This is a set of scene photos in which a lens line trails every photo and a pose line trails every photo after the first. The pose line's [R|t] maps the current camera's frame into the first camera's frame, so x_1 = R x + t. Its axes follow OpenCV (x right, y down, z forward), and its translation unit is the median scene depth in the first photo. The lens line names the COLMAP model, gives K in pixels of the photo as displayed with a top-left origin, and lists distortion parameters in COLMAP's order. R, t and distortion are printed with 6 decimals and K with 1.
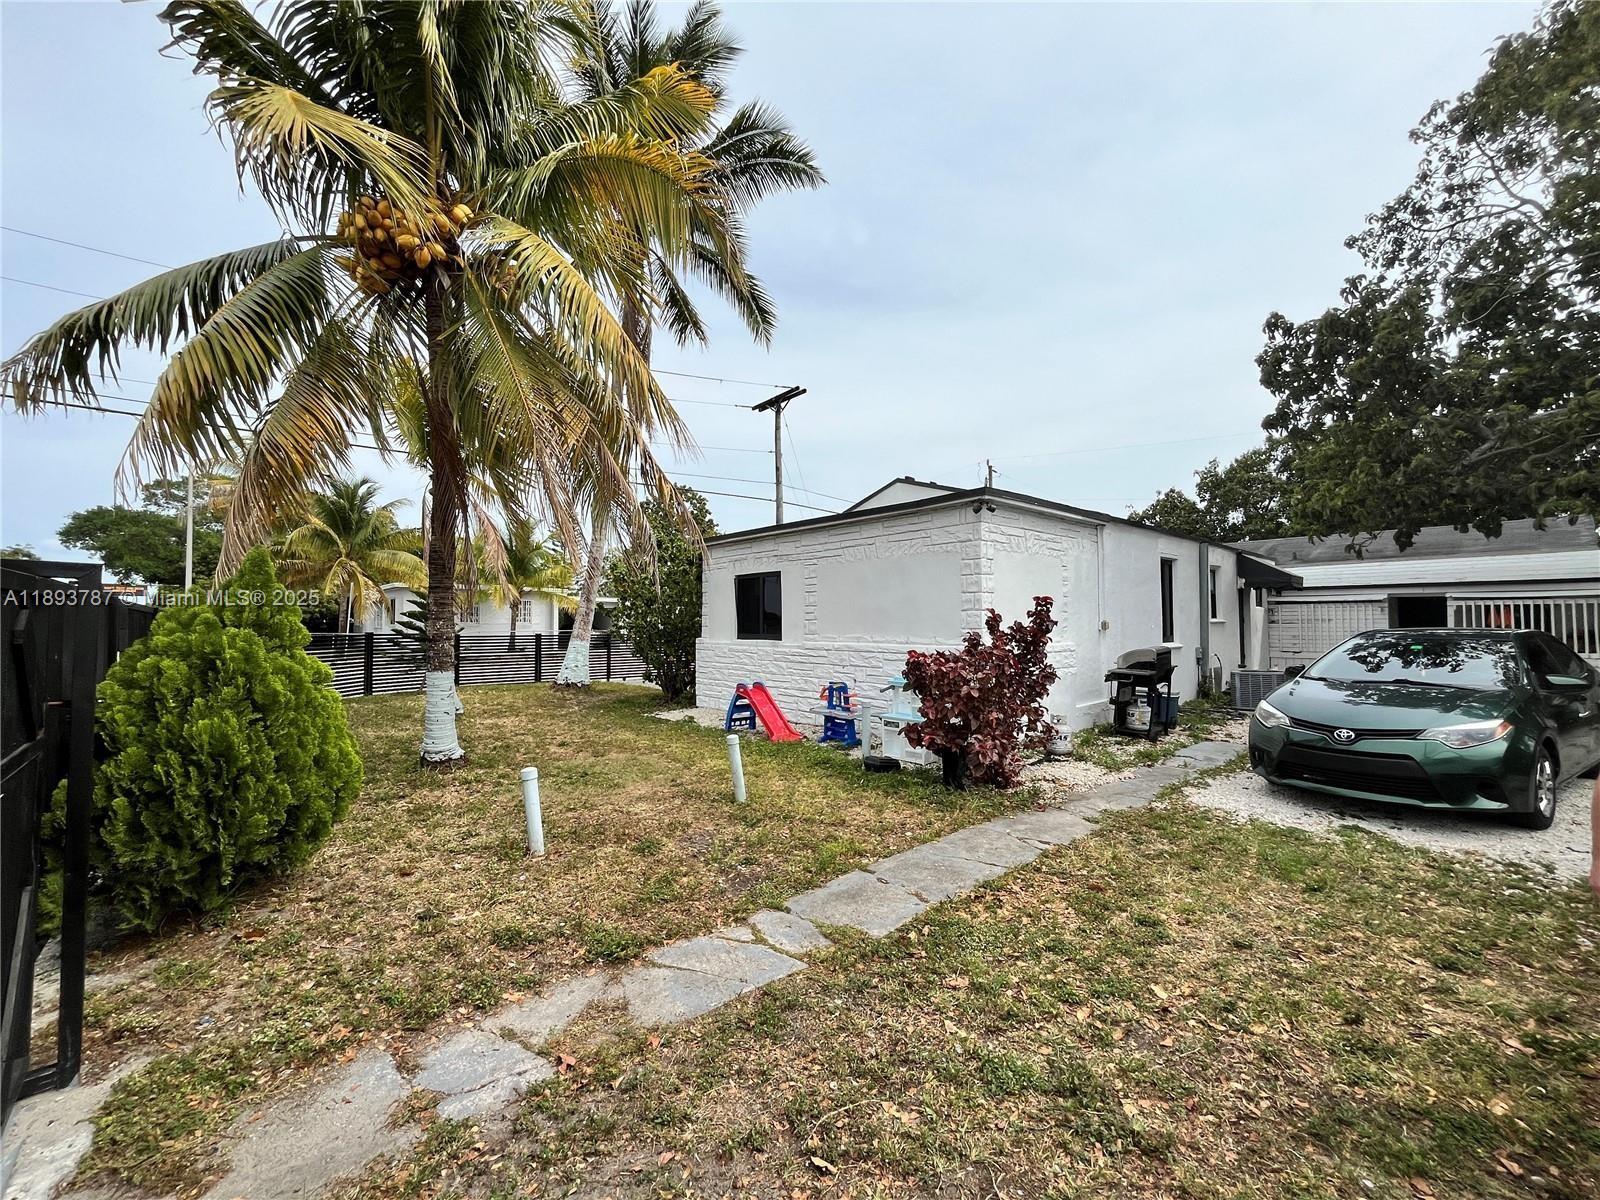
lens RADIAL K [[642.4, 0, 797.0], [0, 642.4, 601.2], [0, 0, 1]] dist [-0.003311, 0.000515]
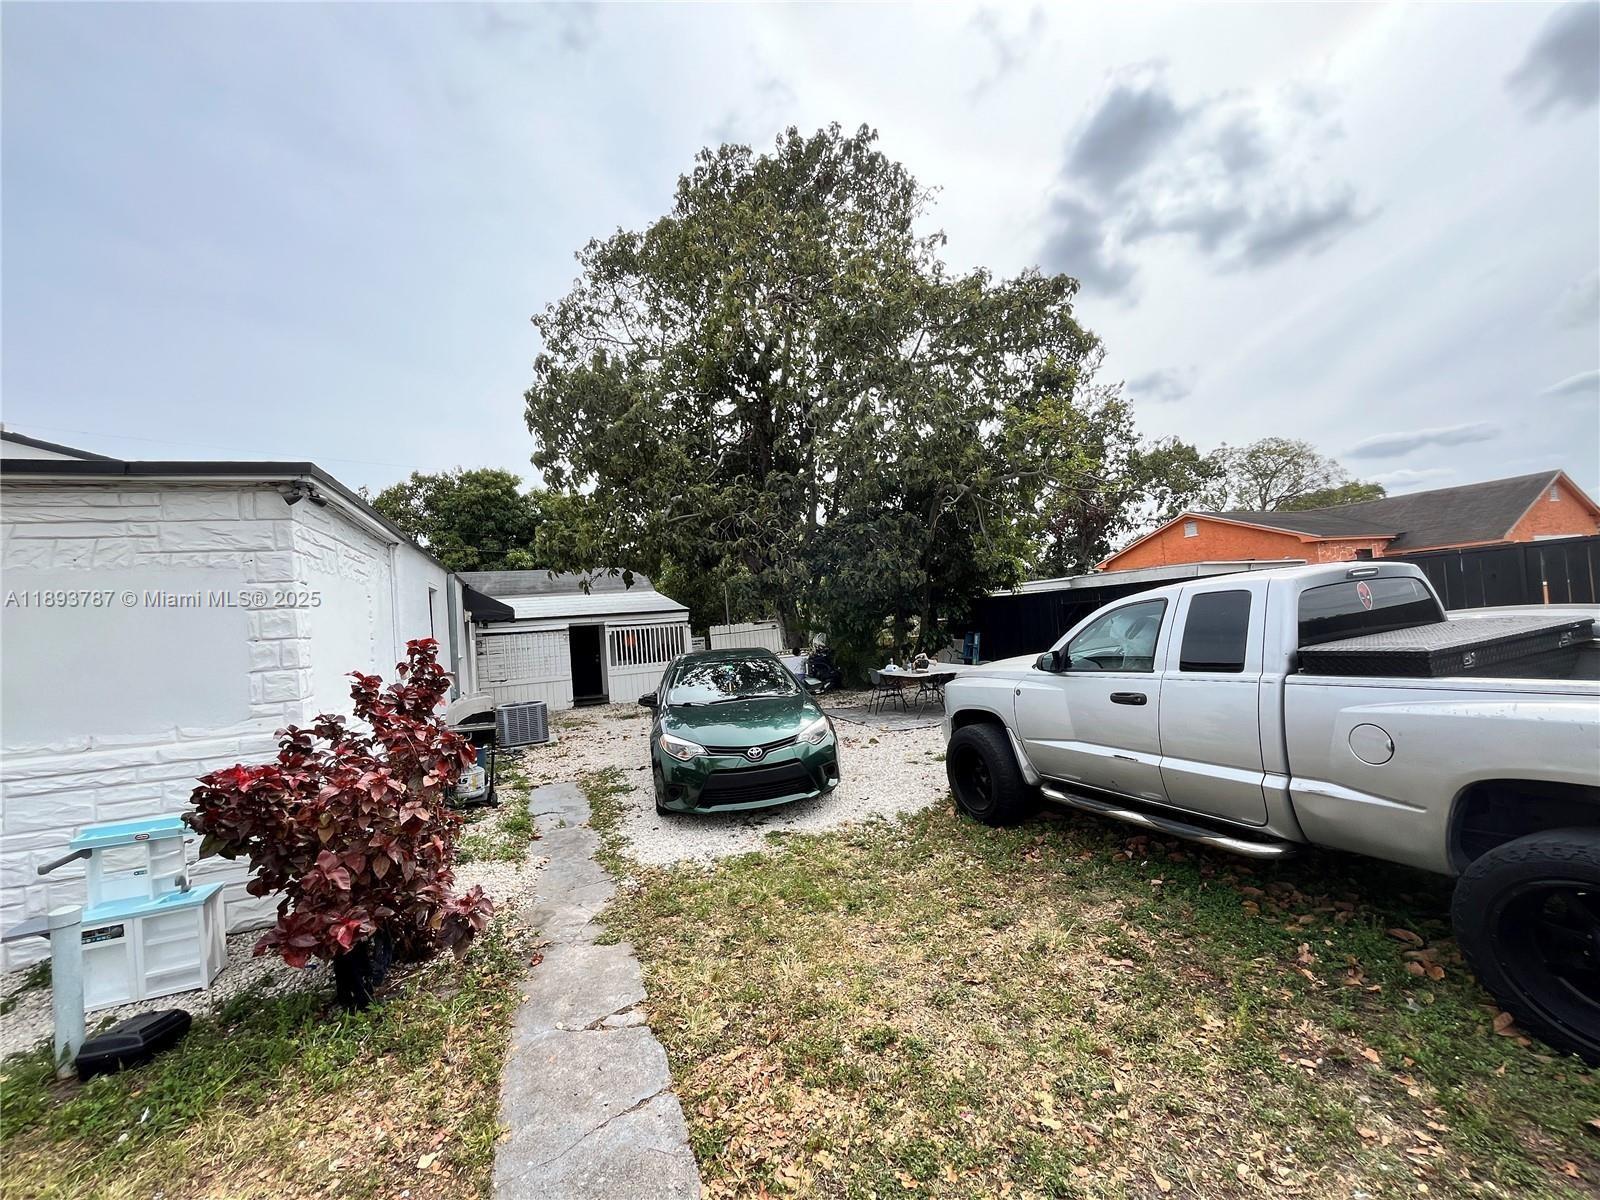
lens RADIAL K [[642.4, 0, 797.5], [0, 642.4, 600.1], [0, 0, 1]] dist [-0.003311, 0.000515]
pose [[0.337406, 0.009885, 0.941307, -0.166989], [0.038876, 0.998945, -0.024425, -0.024342], [-0.940556, 0.044835, 0.336666, 0.530544]]
